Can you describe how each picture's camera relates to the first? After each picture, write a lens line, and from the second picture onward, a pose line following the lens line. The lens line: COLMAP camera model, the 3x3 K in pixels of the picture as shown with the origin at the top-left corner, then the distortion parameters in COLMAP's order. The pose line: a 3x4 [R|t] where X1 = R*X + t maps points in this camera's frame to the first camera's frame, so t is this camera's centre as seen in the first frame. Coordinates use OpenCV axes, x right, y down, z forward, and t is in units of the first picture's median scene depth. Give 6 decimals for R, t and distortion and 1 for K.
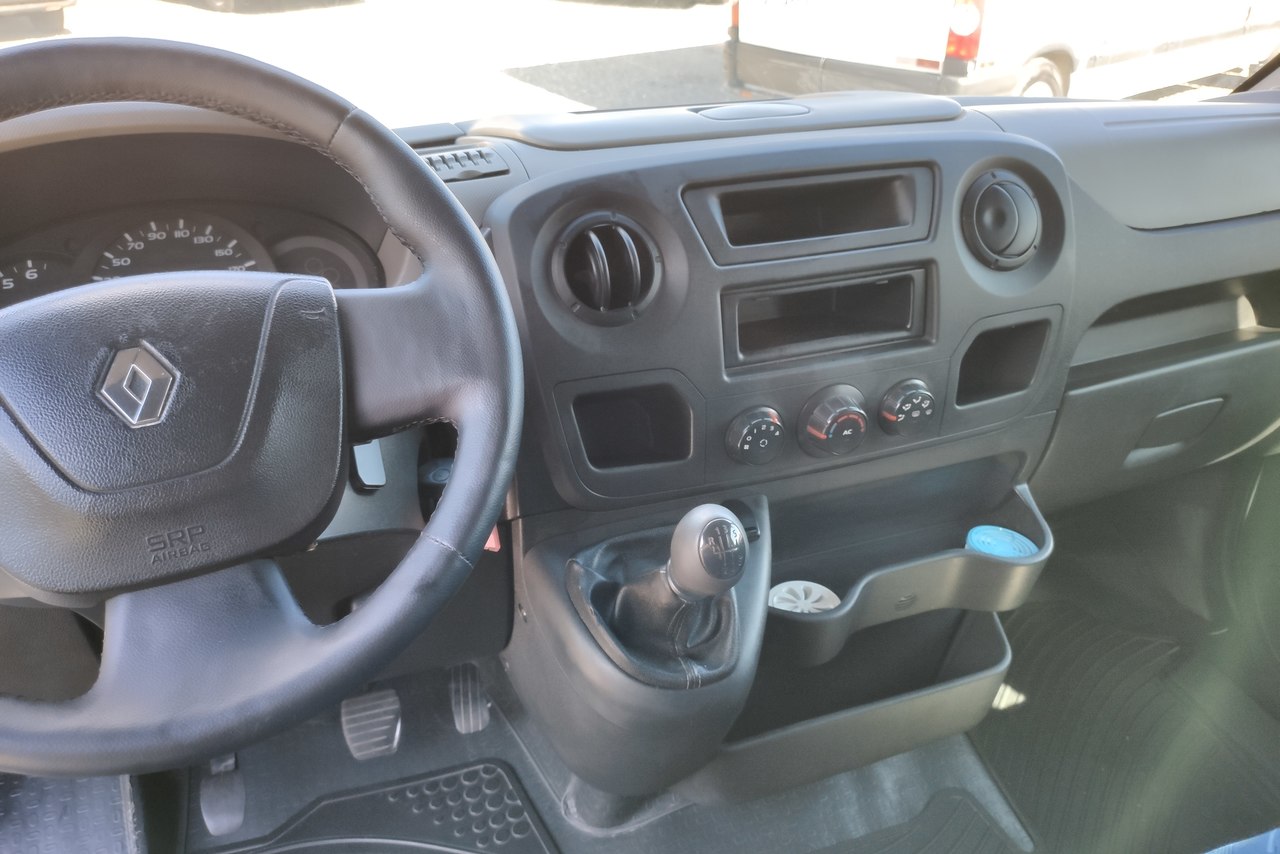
lens RADIAL K [[970.4, 0, 640.0], [0, 970.4, 427.0], [0, 0, 1]] dist [0.083744, -0.139792]
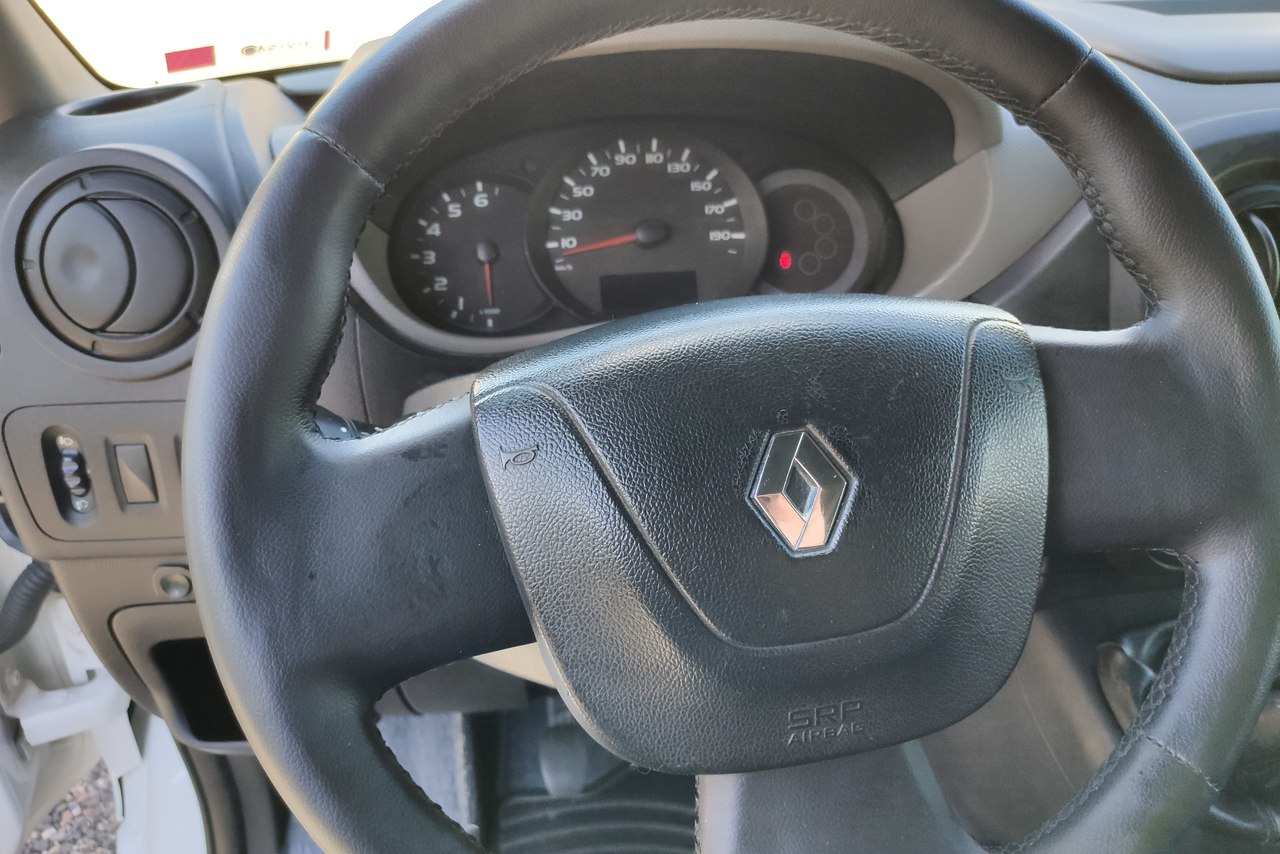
lens RADIAL K [[970.4, 0, 640.0], [0, 970.4, 427.0], [0, 0, 1]] dist [0.083744, -0.139792]
pose [[0.976280, 0.134547, -0.169629, -0.319568], [-0.106547, 0.980594, 0.164570, -0.114357], [0.188480, -0.142593, 0.971670, 0.213025]]
